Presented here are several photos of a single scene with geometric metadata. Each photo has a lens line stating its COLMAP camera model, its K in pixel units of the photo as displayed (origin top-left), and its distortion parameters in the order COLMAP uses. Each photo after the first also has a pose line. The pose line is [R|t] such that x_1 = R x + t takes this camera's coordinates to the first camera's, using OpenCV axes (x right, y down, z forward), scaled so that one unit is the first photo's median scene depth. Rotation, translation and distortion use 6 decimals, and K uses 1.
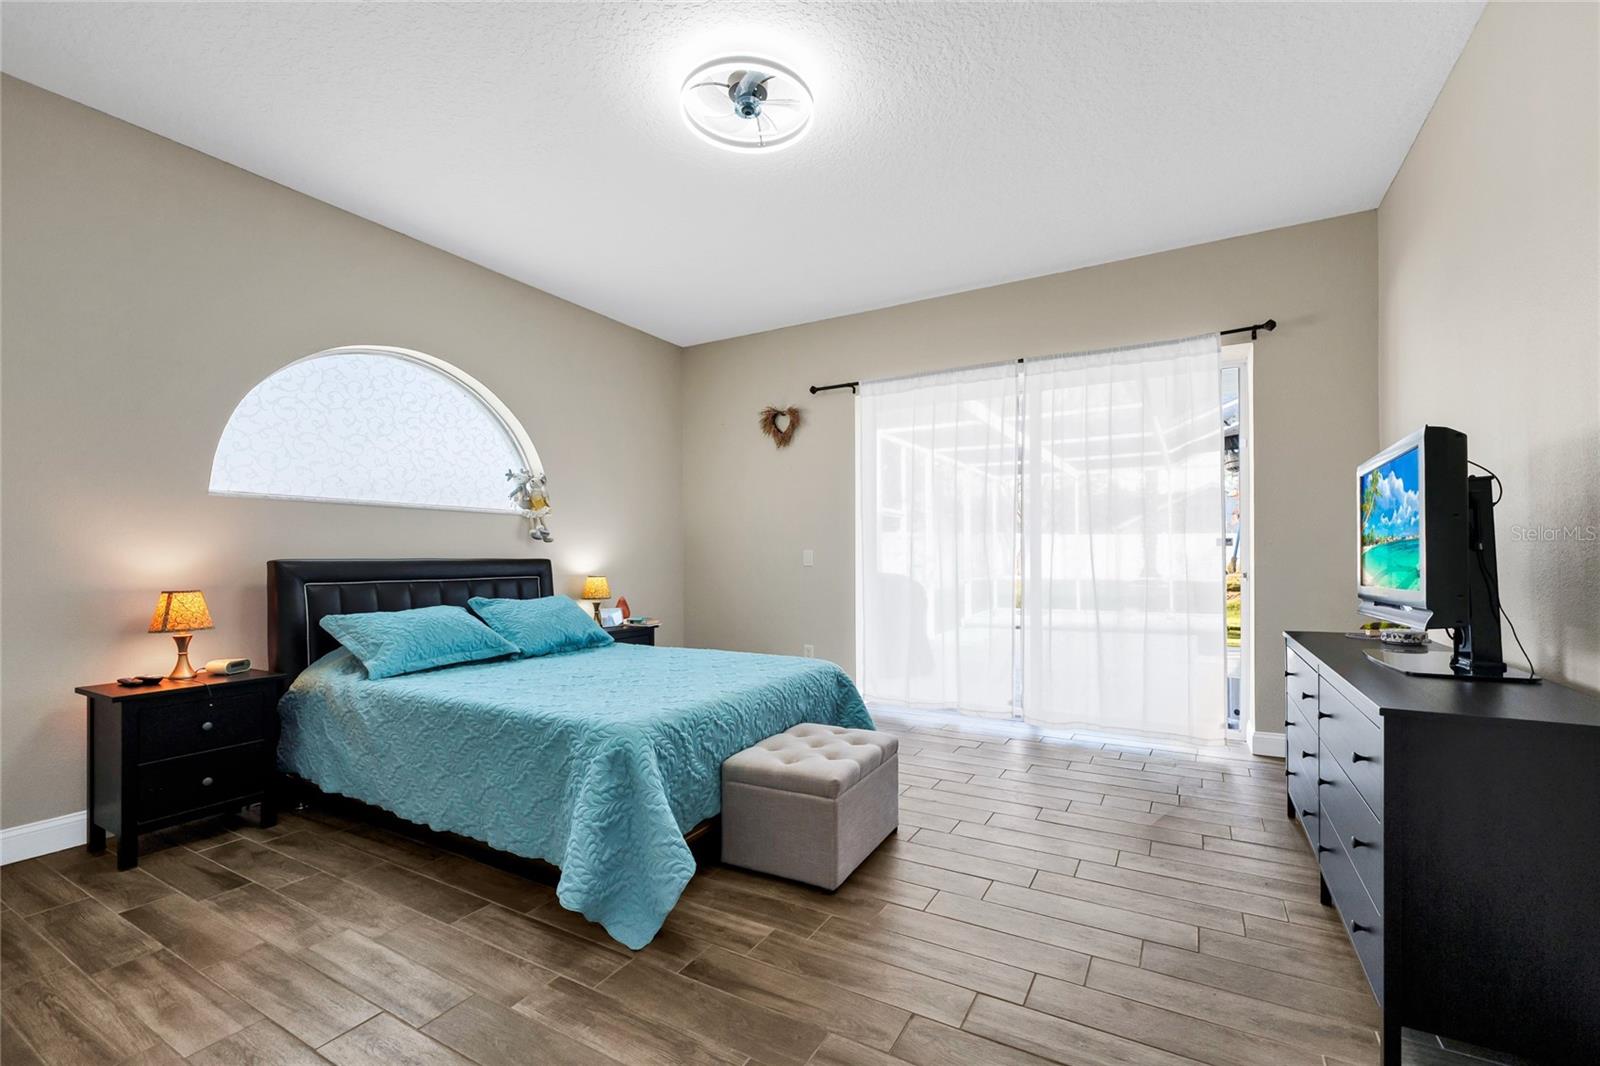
lens RADIAL K [[652.3, 0, 801.9], [0, 652.3, 547.5], [0, 0, 1]] dist [-0.001062, -0.000547]
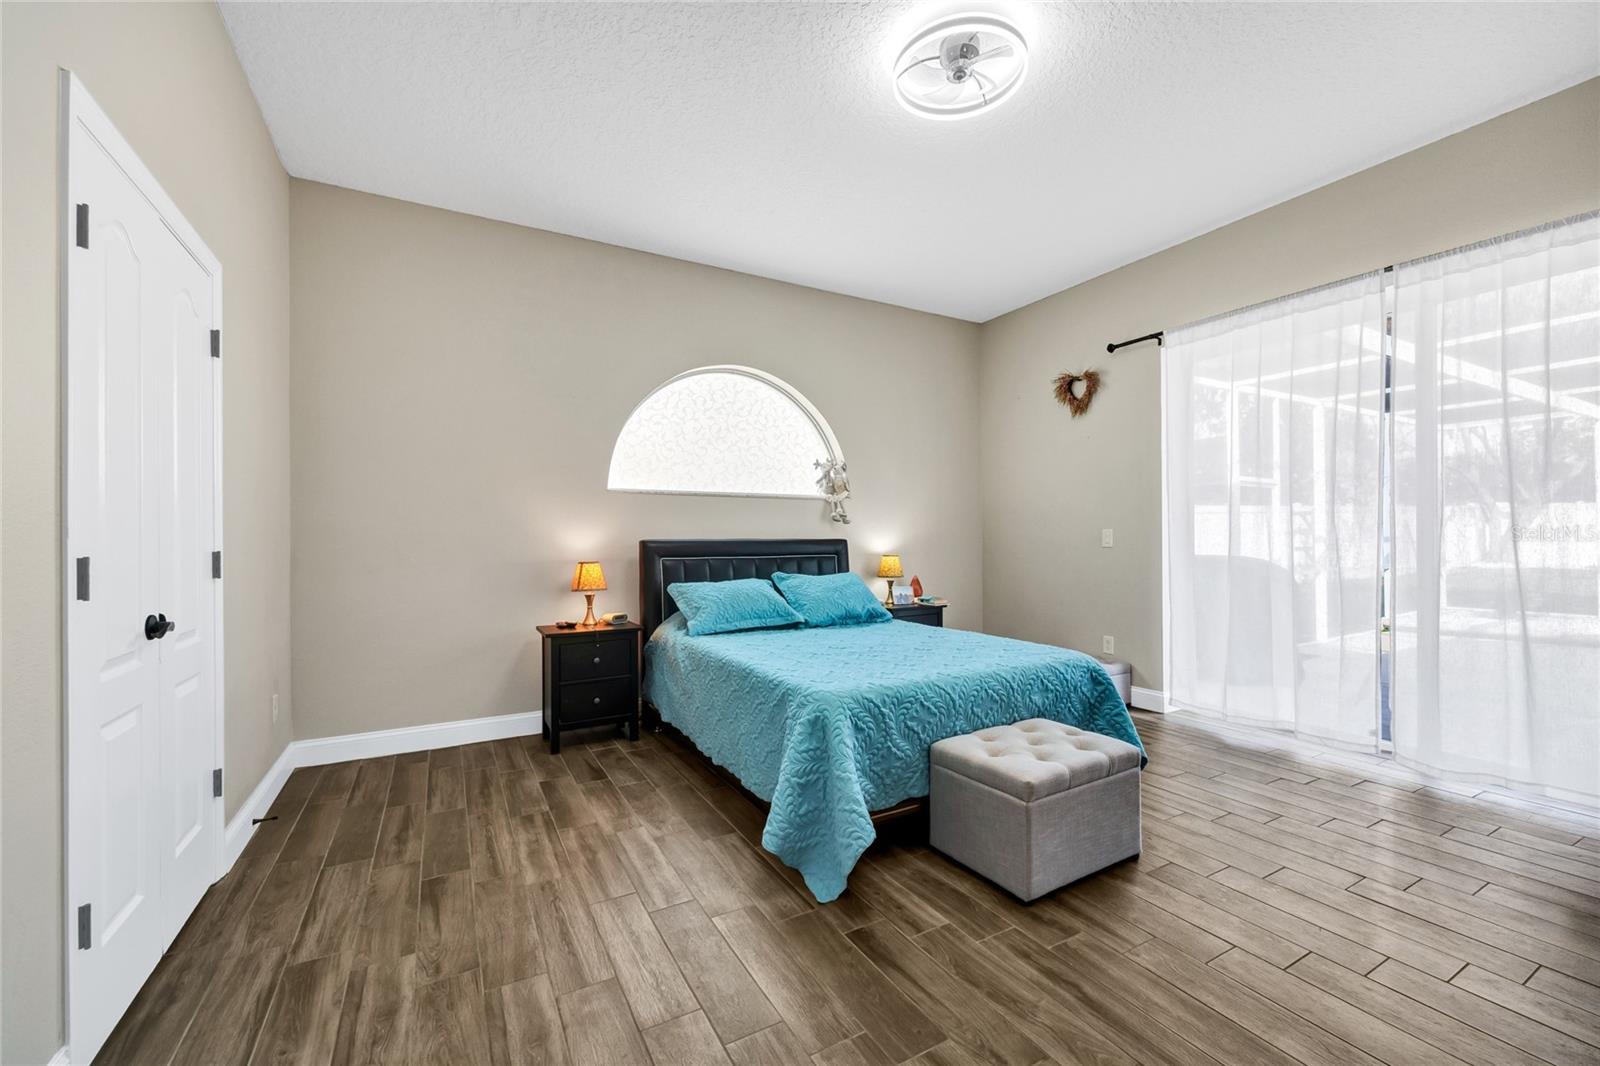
lens RADIAL K [[652.3, 0, 802.0], [0, 652.3, 530.6], [0, 0, 1]] dist [-0.001062, -0.000547]
pose [[0.859807, -0.006470, -0.510578, 0.167930], [0.008612, 0.999961, 0.001831, 0.000847], [0.510546, -0.005971, 0.859830, 0.038897]]
